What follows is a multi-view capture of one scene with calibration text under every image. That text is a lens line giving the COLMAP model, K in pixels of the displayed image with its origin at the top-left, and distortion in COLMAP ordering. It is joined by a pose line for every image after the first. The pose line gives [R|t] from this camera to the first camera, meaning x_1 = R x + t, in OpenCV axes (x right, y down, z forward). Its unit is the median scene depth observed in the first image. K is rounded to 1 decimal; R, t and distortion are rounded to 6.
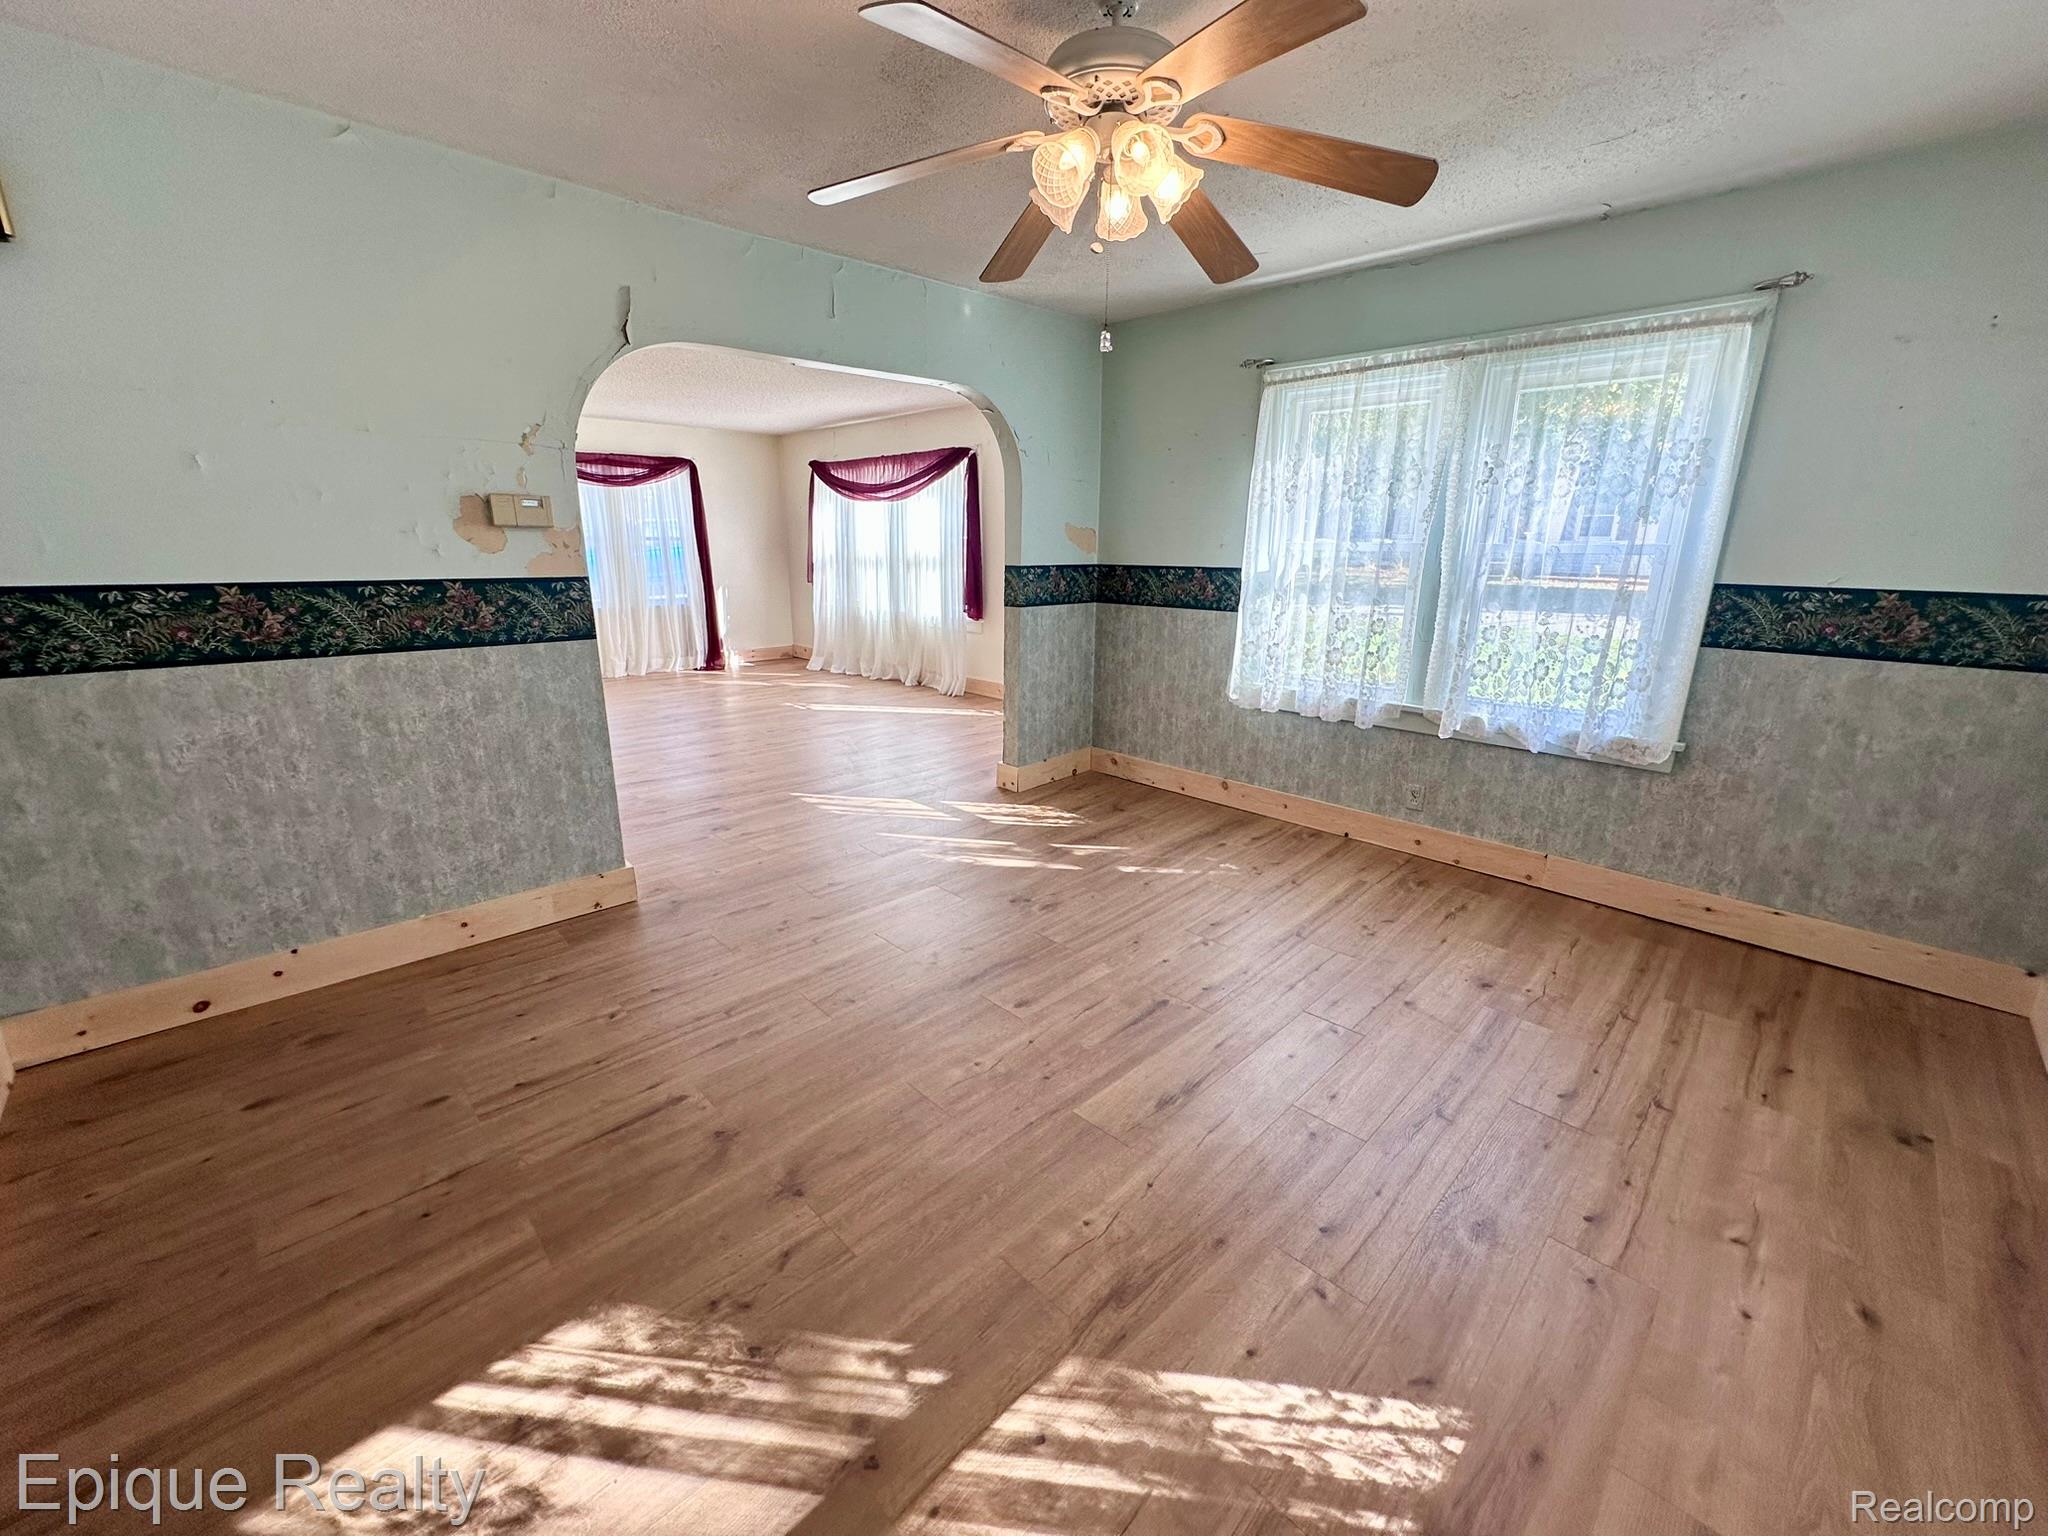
lens RADIAL K [[821.2, 0, 1024.0], [0, 821.2, 768.0], [0, 0, 1]] dist [-0.005866, 0.000191]
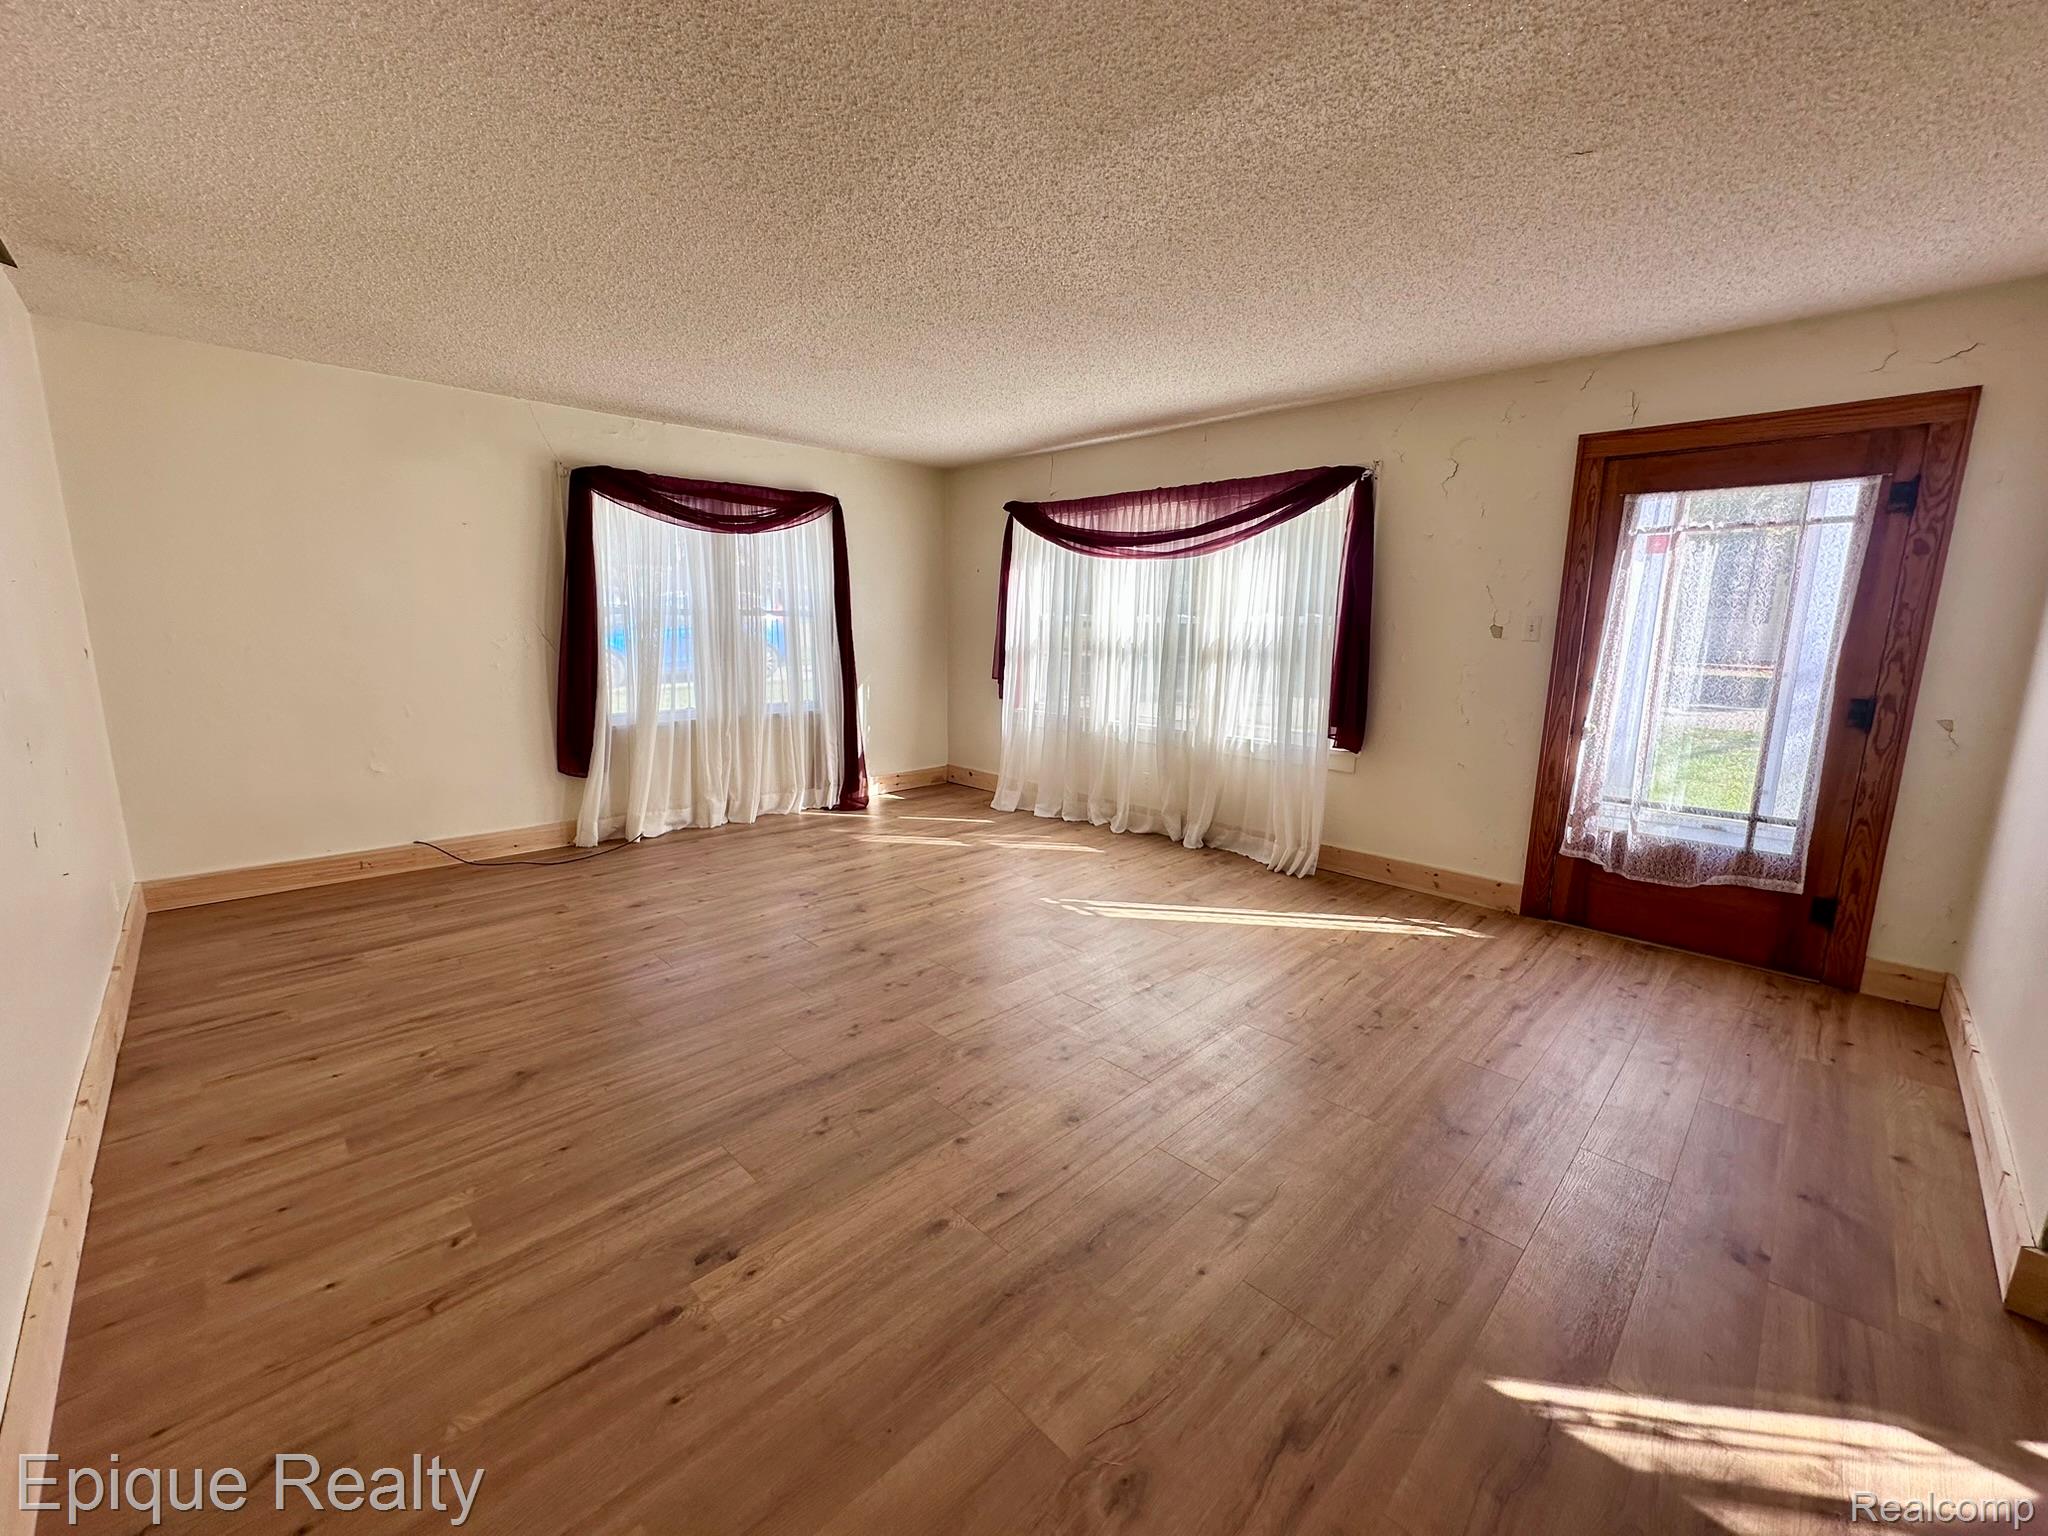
lens RADIAL K [[821.2, 0, 1024.0], [0, 821.2, 768.0], [0, 0, 1]] dist [-0.005866, 0.000191]
pose [[0.999941, 0.004751, 0.009719, -0.266961], [-0.003885, 0.996186, -0.087164, -0.103496], [-0.010096, 0.087121, 0.996147, 0.367129]]
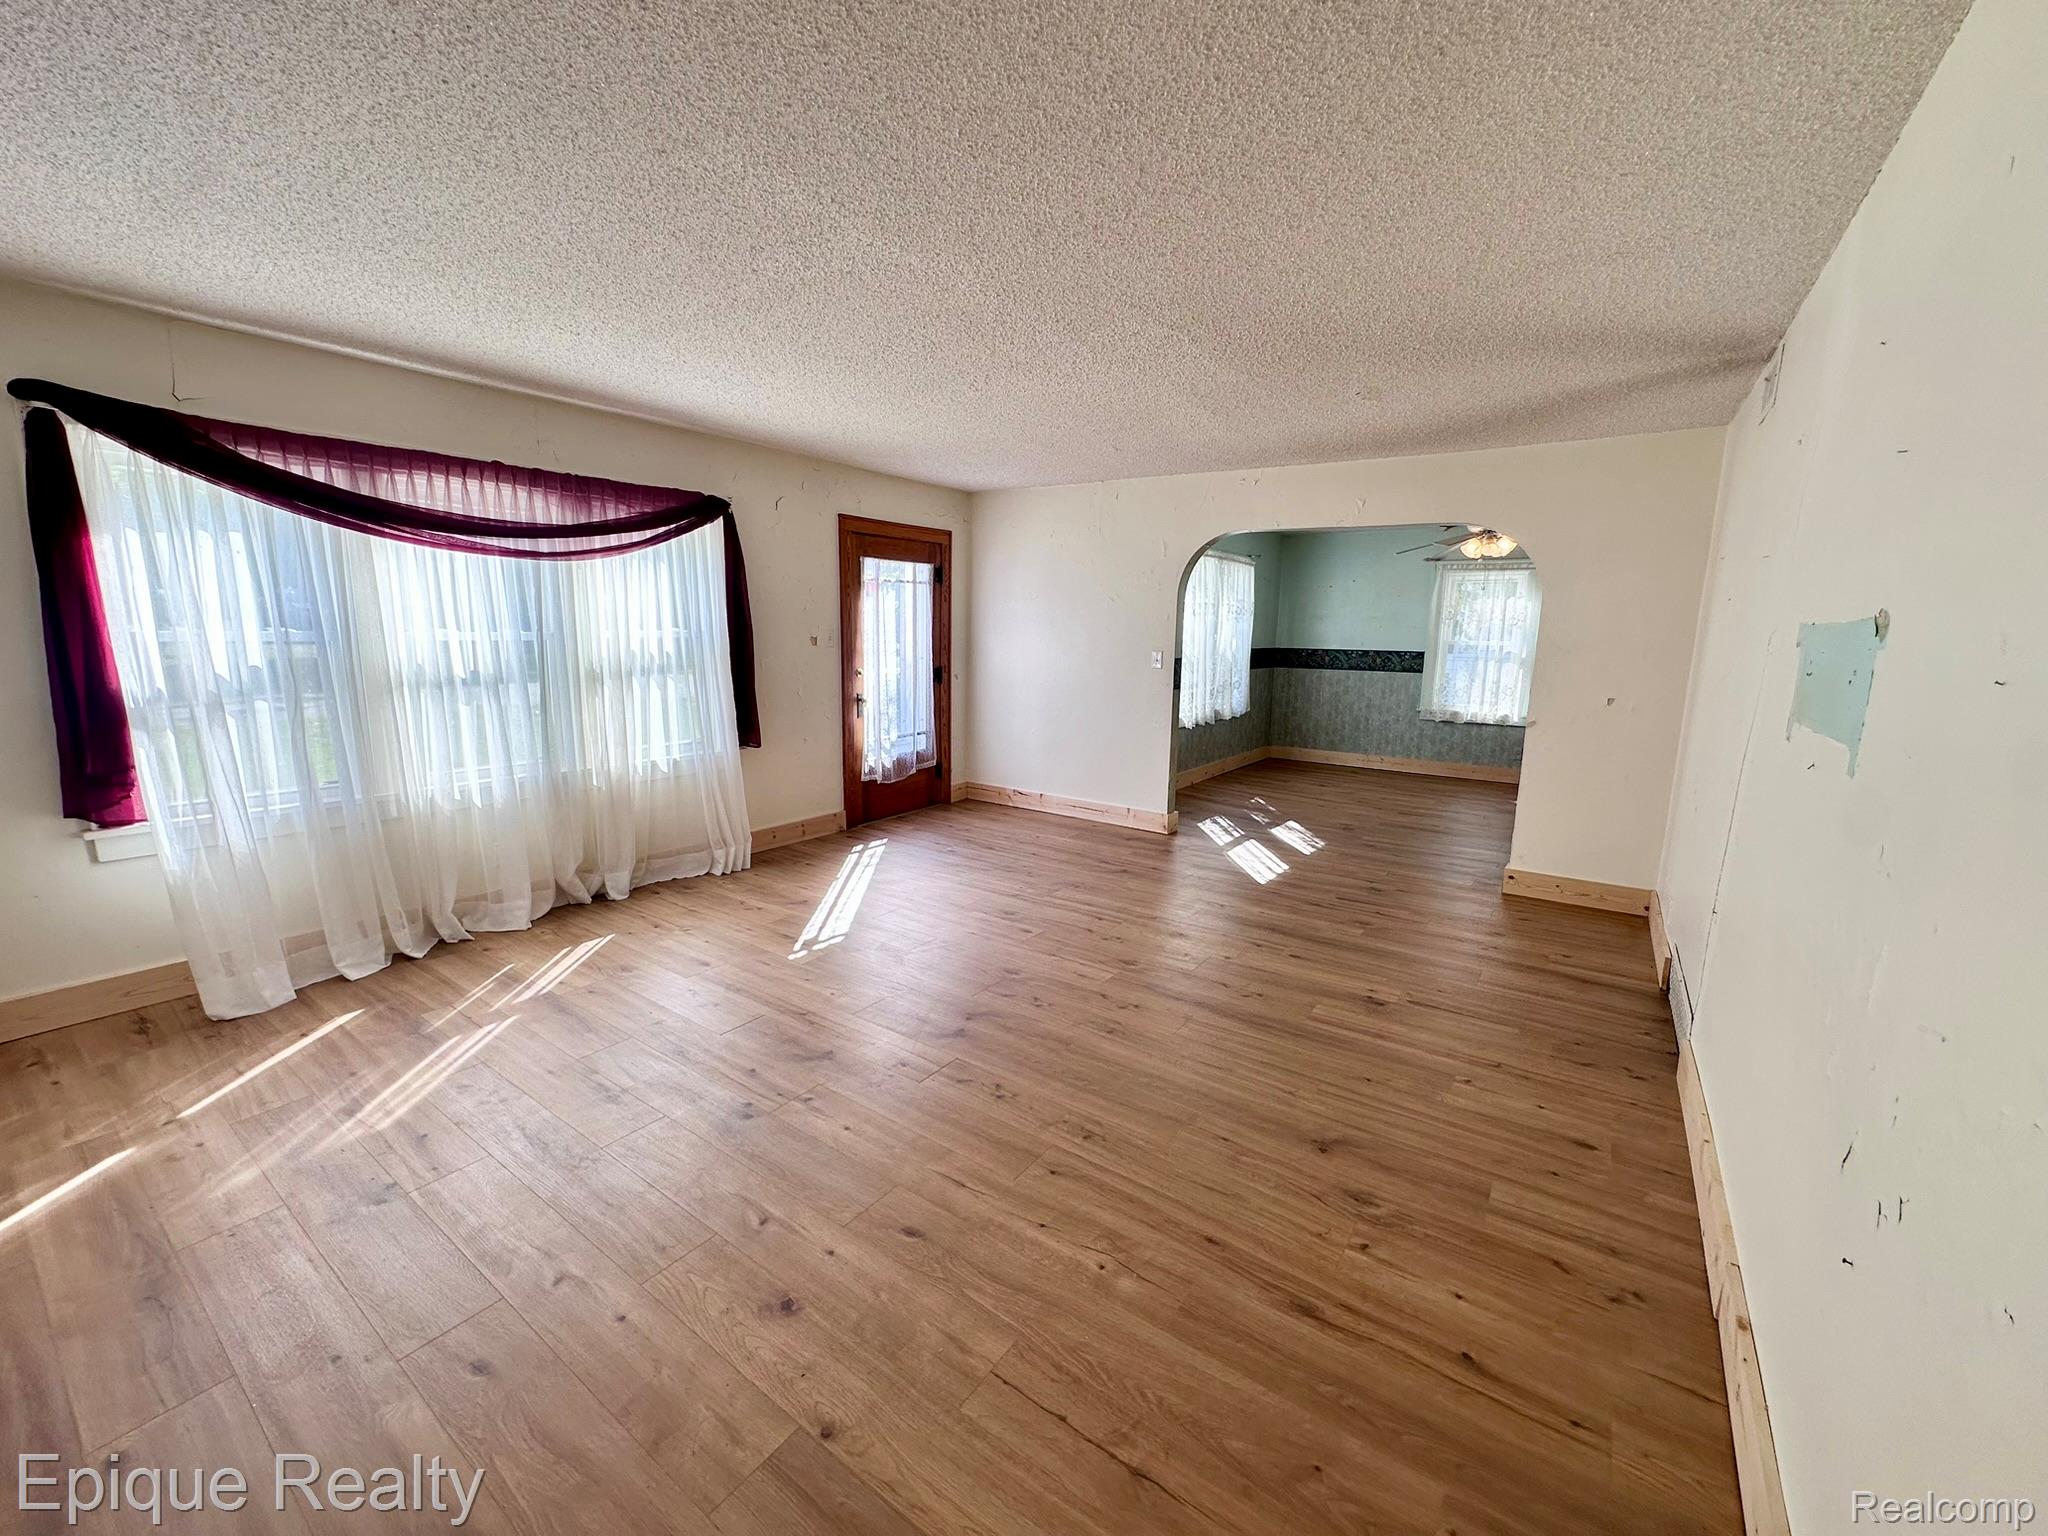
lens RADIAL K [[821.2, 0, 1024.0], [0, 821.2, 768.0], [0, 0, 1]] dist [-0.005866, 0.000191]
pose [[-0.181880, -0.180478, 0.966617, -0.678501], [0.240626, 0.944957, 0.221710, -0.231783], [-0.953425, 0.272918, -0.128441, 0.773889]]
